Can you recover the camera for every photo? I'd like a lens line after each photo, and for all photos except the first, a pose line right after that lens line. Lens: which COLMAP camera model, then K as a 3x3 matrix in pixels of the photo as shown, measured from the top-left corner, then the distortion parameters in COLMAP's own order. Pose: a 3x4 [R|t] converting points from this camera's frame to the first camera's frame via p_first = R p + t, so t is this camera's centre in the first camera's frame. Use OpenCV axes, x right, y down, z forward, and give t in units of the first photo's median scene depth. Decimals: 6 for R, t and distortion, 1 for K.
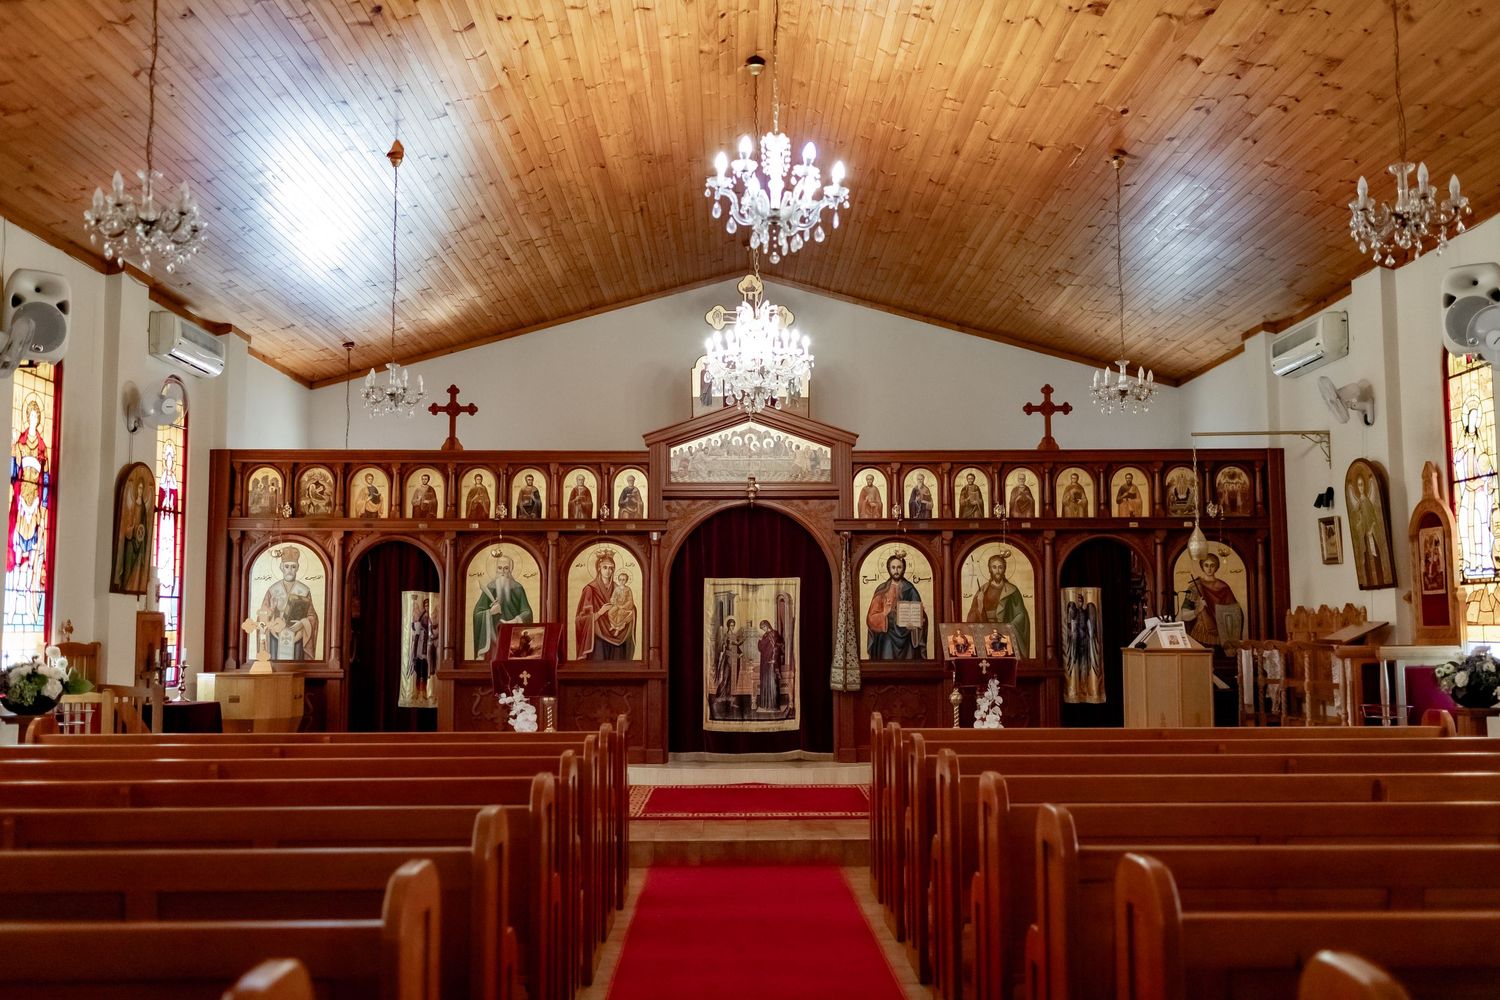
lens RADIAL K [[1499.7, 0, 742.2], [0, 1499.7, 499.9], [0, 0, 1]] dist [0.002484, -0.000898]
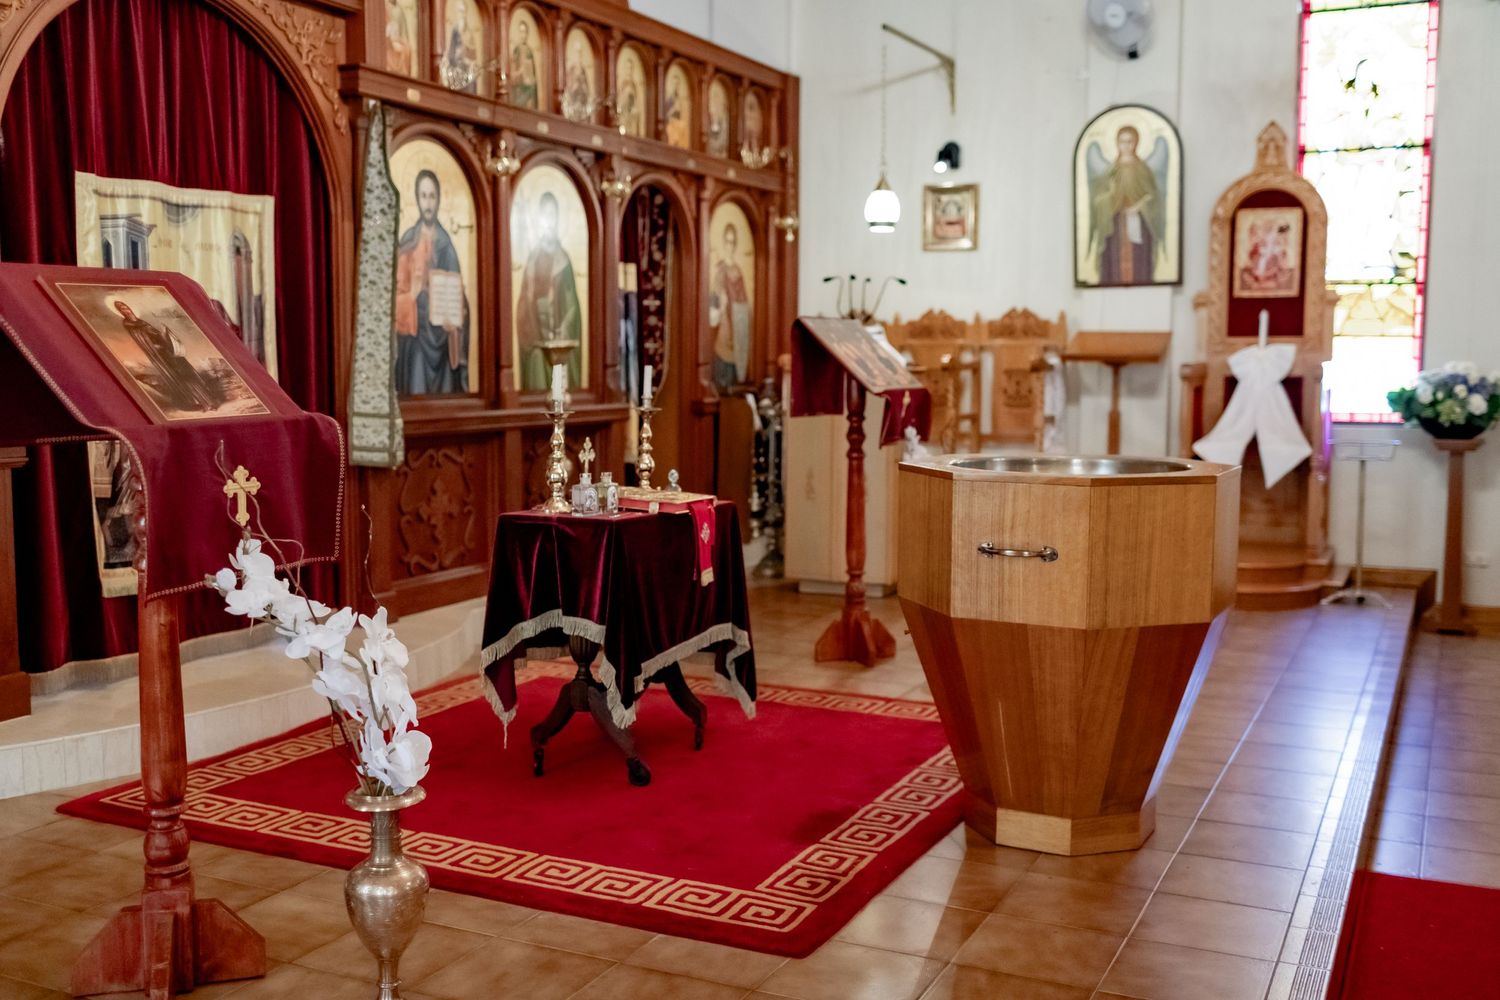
lens RADIAL K [[1499.7, 0, 742.2], [0, 1499.7, 499.9], [0, 0, 1]] dist [0.002484, -0.000898]
pose [[0.445512, -0.079550, 0.891735, -0.275358], [-0.085229, 0.987752, 0.130696, 0.068945], [-0.891210, -0.134228, 0.433275, 0.700733]]
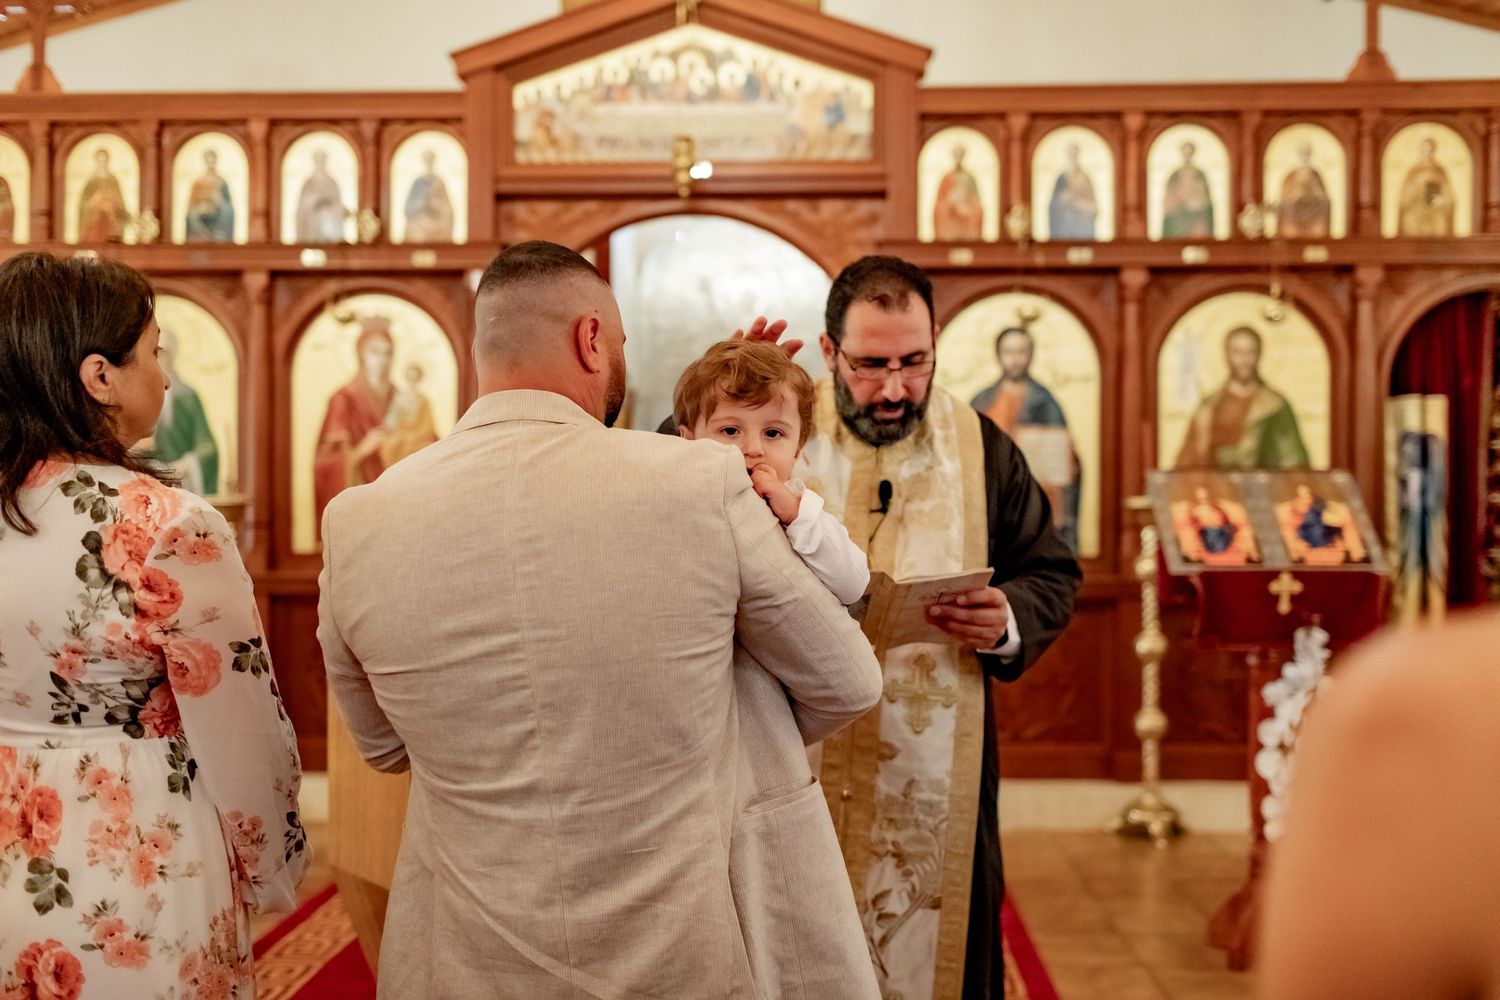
lens RADIAL K [[1499.7, 0, 742.2], [0, 1499.7, 499.9], [0, 0, 1]] dist [0.002484, -0.000898]
pose [[0.998639, 0.006185, -0.051790, 0.044918], [-0.001618, 0.996139, 0.087772, 0.049904], [0.052133, -0.087569, 0.994793, 0.546238]]
